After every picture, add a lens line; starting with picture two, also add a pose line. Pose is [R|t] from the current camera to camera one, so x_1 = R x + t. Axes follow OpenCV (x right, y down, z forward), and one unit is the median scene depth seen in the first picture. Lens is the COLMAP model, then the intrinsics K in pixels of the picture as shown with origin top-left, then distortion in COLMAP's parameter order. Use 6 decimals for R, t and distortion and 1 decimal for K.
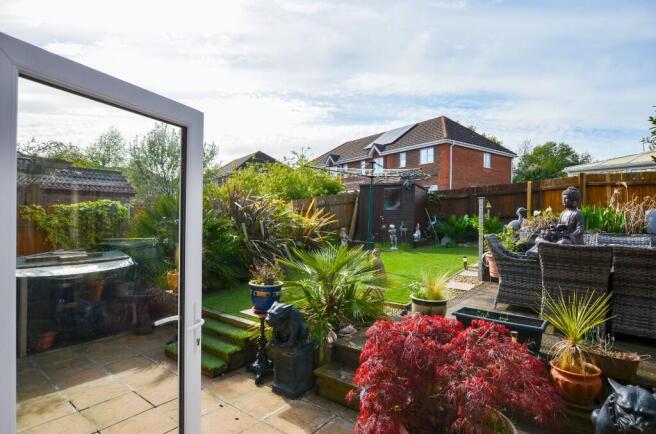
lens RADIAL K [[355.5, 0, 326.6], [0, 355.5, 217.3], [0, 0, 1]] dist [-0.019440, 0.002752]
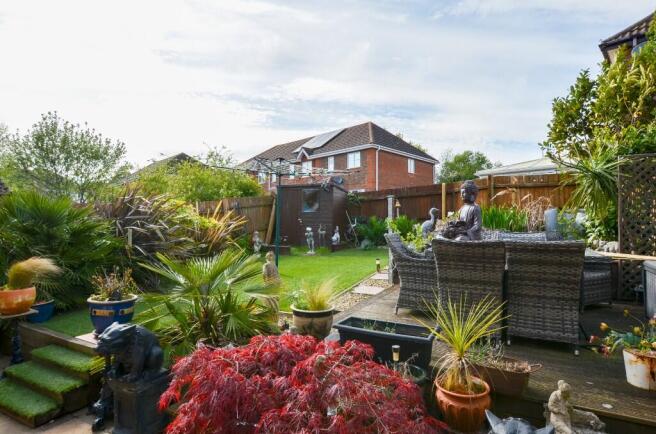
lens RADIAL K [[355.5, 0, 327.9], [0, 355.5, 216.6], [0, 0, 1]] dist [-0.019440, 0.002752]
pose [[0.983855, -0.007707, 0.178801, 0.132634], [0.011225, 0.999763, -0.018674, 0.020447], [-0.178615, 0.020380, 0.983708, 0.119989]]
